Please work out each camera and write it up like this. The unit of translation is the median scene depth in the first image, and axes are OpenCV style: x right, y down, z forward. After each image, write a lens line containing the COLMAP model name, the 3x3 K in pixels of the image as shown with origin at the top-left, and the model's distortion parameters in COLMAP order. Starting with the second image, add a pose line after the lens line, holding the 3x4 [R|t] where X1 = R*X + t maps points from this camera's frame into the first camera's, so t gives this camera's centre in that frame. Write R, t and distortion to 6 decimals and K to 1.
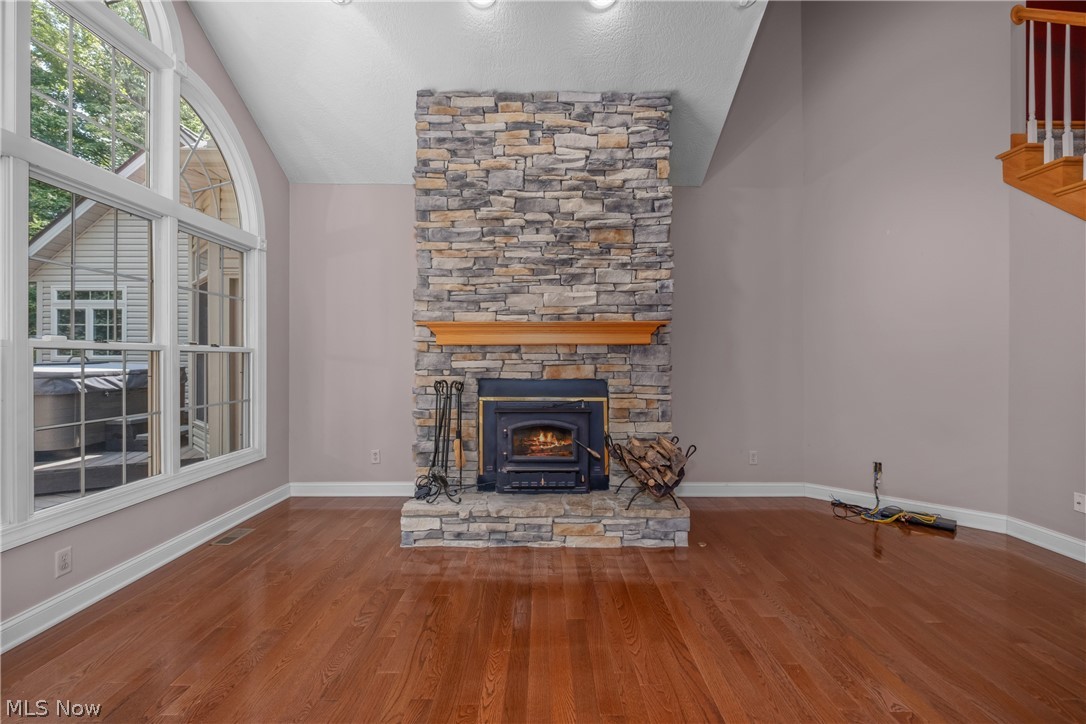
lens RADIAL K [[489.2, 0, 546.9], [0, 489.2, 357.1], [0, 0, 1]] dist [0.004310, -0.004734]
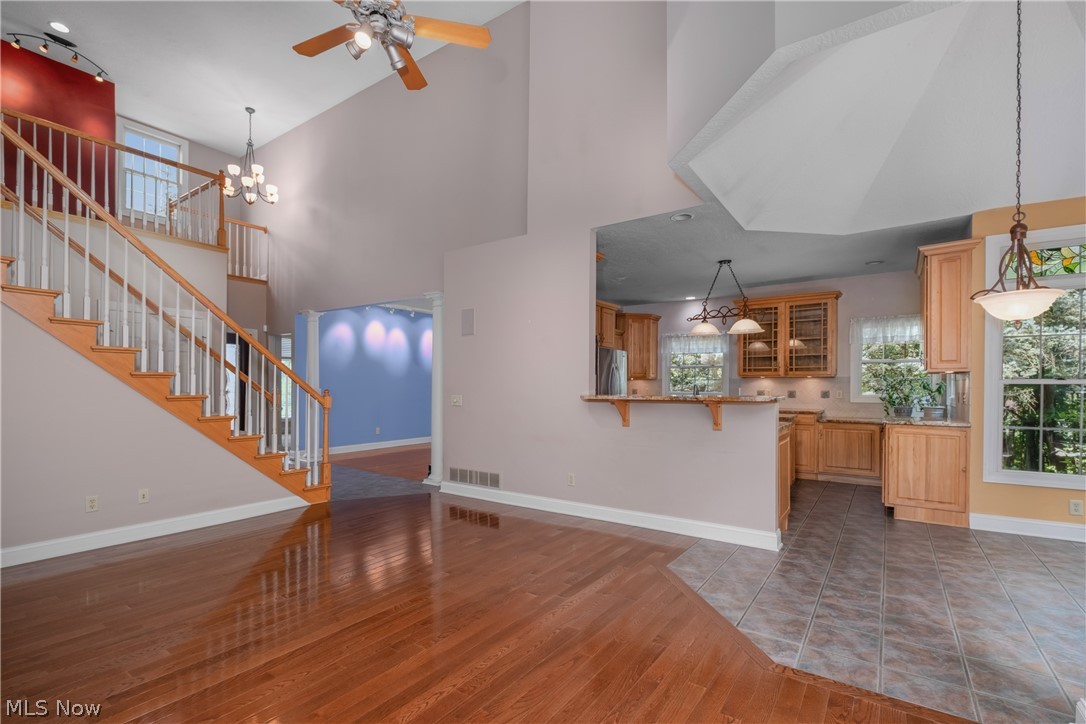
lens RADIAL K [[489.2, 0, 556.0], [0, 489.2, 387.8], [0, 0, 1]] dist [0.004310, -0.004734]
pose [[-0.823771, -0.002976, 0.566915, -0.472938], [-0.003083, 0.999995, 0.000770, 0.001587], [-0.566914, -0.001113, -0.823776, 0.875275]]
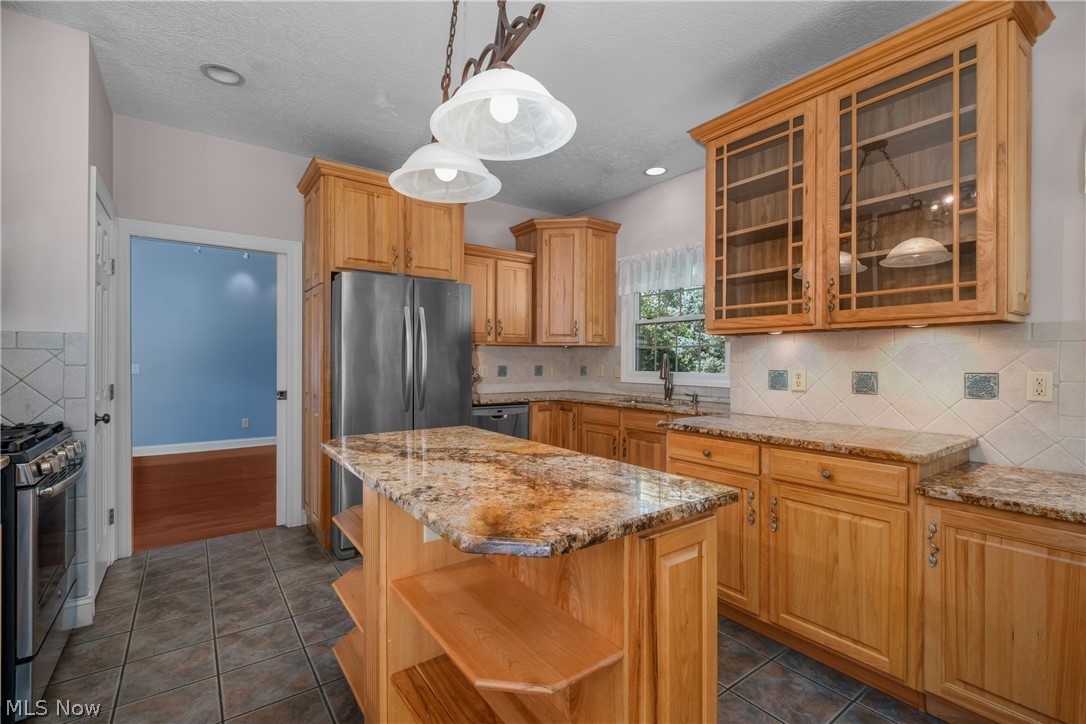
lens RADIAL K [[489.2, 0, 538.8], [0, 489.2, 362.4], [0, 0, 1]] dist [0.004310, -0.004734]
pose [[-0.583204, -0.000343, 0.812325, -0.406651], [0.000608, 0.999999, 0.000859, -0.001281], [-0.812325, 0.000994, -0.583204, -0.663790]]
